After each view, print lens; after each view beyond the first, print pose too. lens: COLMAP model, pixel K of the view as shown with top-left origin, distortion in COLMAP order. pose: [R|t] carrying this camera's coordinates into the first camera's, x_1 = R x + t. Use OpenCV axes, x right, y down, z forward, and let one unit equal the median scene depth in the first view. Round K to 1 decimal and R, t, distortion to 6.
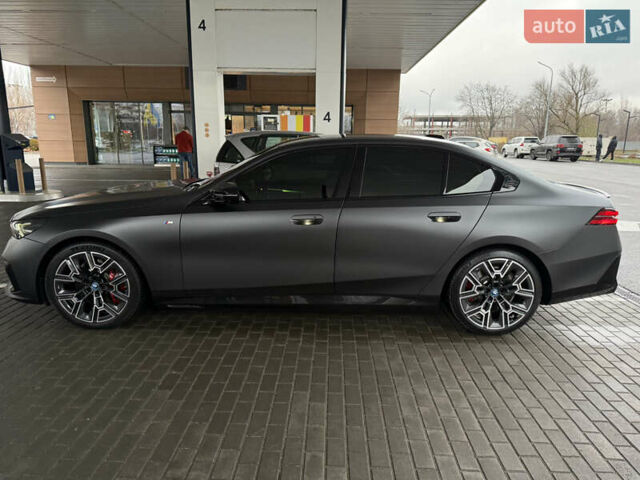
lens RADIAL K [[457.5, 0, 320.0], [0, 457.5, 240.0], [0, 0, 1]] dist [0.047336, -0.059181]
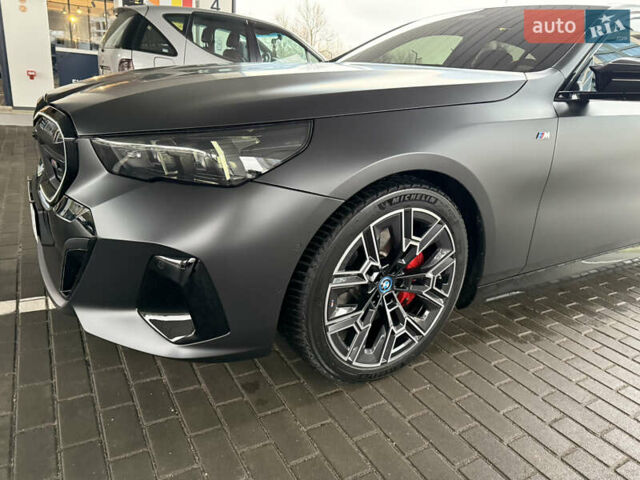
lens RADIAL K [[457.5, 0, 320.0], [0, 457.5, 240.0], [0, 0, 1]] dist [0.047336, -0.059181]
pose [[0.845217, -0.107860, 0.523426, -0.771812], [0.029743, 0.987397, 0.155441, -0.012502], [-0.533595, -0.115813, 0.837773, 0.678334]]
